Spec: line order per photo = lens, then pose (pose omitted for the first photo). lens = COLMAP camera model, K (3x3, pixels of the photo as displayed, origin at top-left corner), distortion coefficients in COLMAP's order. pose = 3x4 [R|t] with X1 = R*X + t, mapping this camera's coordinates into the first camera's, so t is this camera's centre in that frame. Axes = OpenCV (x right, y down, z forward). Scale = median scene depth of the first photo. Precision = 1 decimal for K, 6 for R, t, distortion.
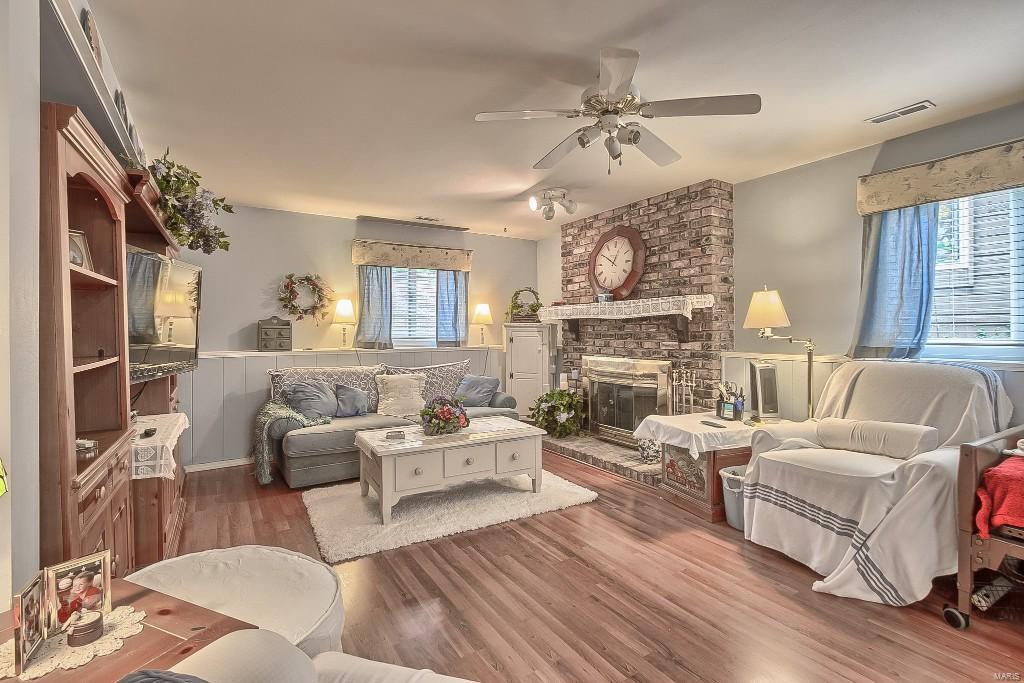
lens RADIAL K [[478.2, 0, 506.5], [0, 478.2, 338.1], [0, 0, 1]] dist [0.013146, -0.000262]
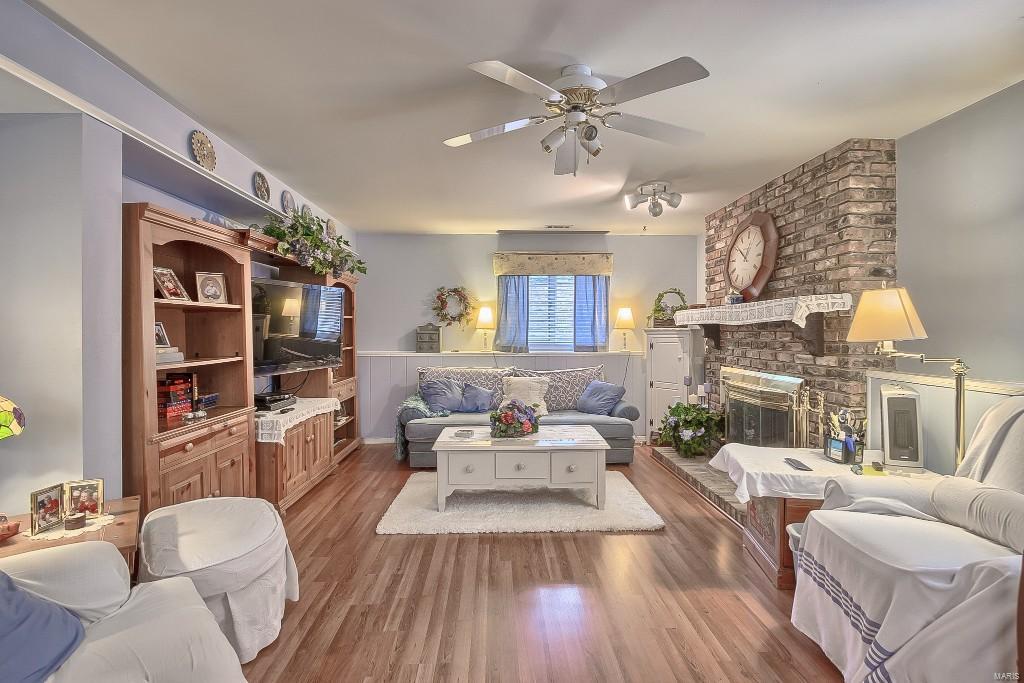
lens RADIAL K [[478.2, 0, 504.0], [0, 478.2, 340.3], [0, 0, 1]] dist [0.013146, -0.000262]
pose [[0.865054, 0.013514, -0.501496, 0.320575], [-0.010656, 0.999907, 0.008563, -0.017150], [0.501565, -0.002064, 0.865118, 0.071480]]
